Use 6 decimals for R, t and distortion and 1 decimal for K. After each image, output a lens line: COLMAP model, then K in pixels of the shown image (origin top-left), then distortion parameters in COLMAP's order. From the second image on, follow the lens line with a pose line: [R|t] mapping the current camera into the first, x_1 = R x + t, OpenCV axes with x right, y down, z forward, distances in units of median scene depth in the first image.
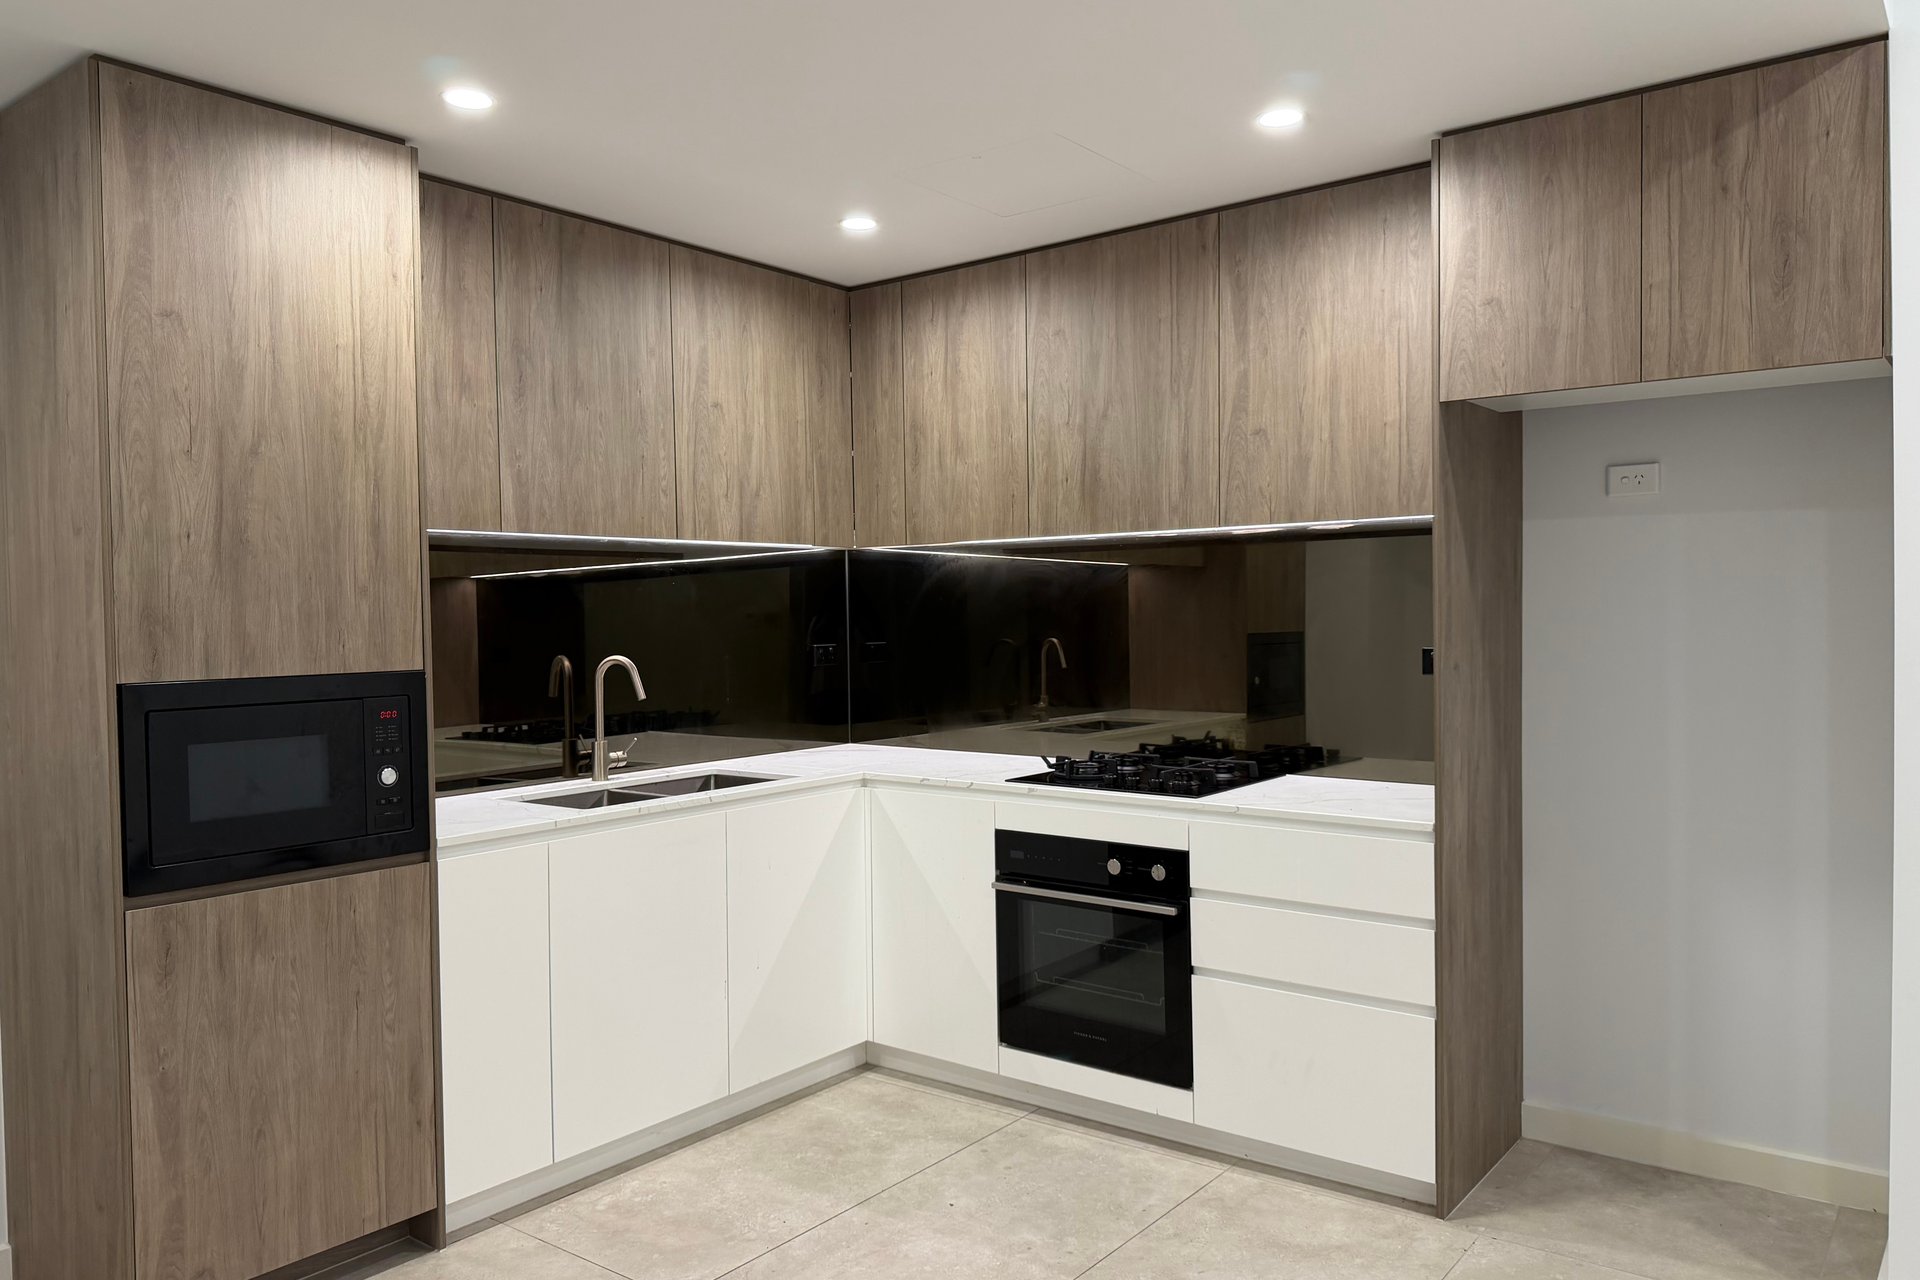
lens RADIAL K [[1377.4, 0, 960.0], [0, 1377.4, 640.0], [0, 0, 1]] dist [0.117964, -0.153996]
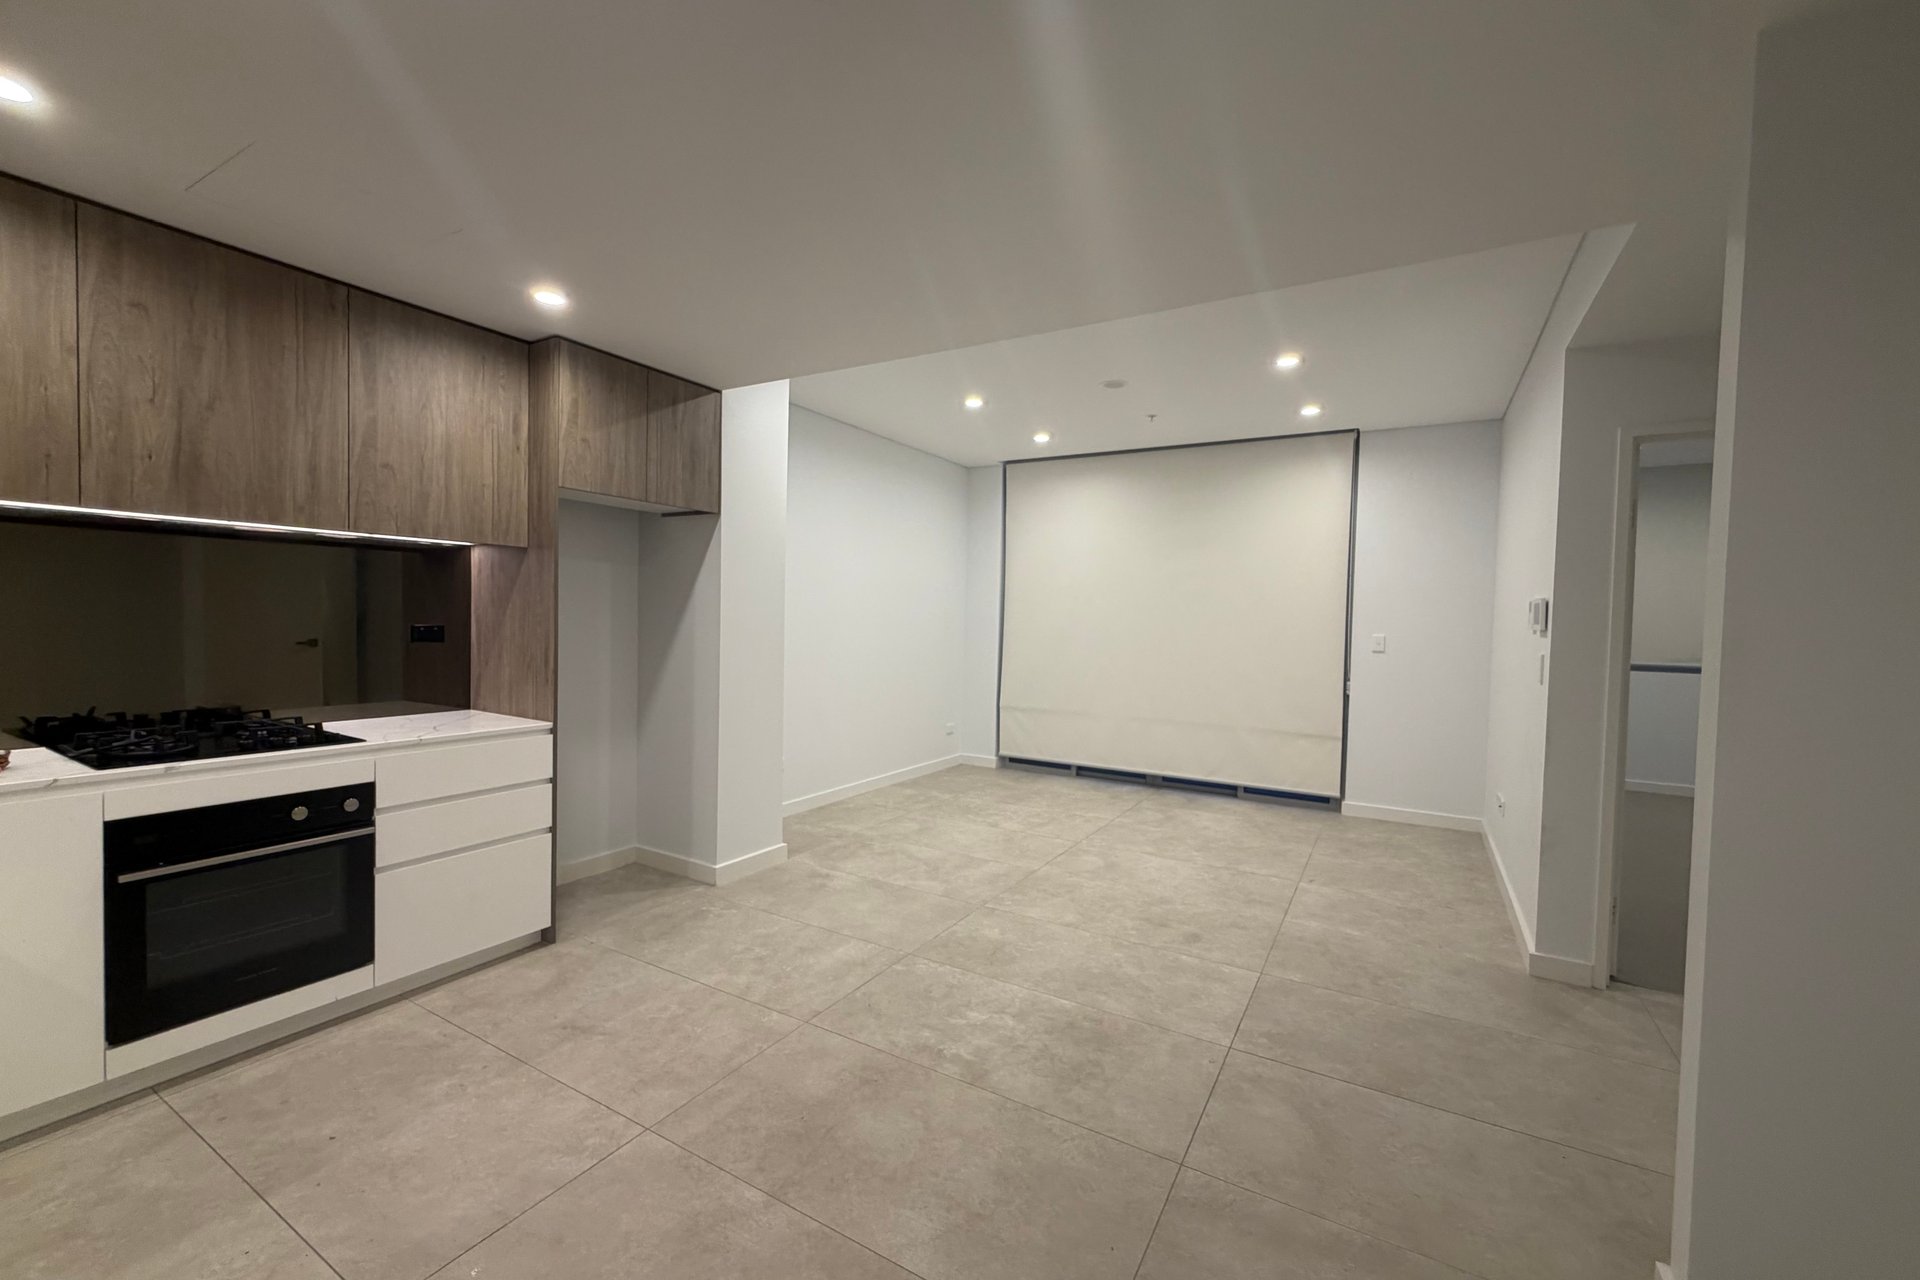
lens RADIAL K [[761.8, 0, 958.0], [0, 761.8, 644.6], [0, 0, 1]] dist [0.000594, 0.000335]
pose [[-0.131640, -0.020407, 0.991088, -0.607838], [0.004863, 0.999763, 0.021232, 0.011957], [-0.991286, 0.007614, -0.131509, 0.549587]]
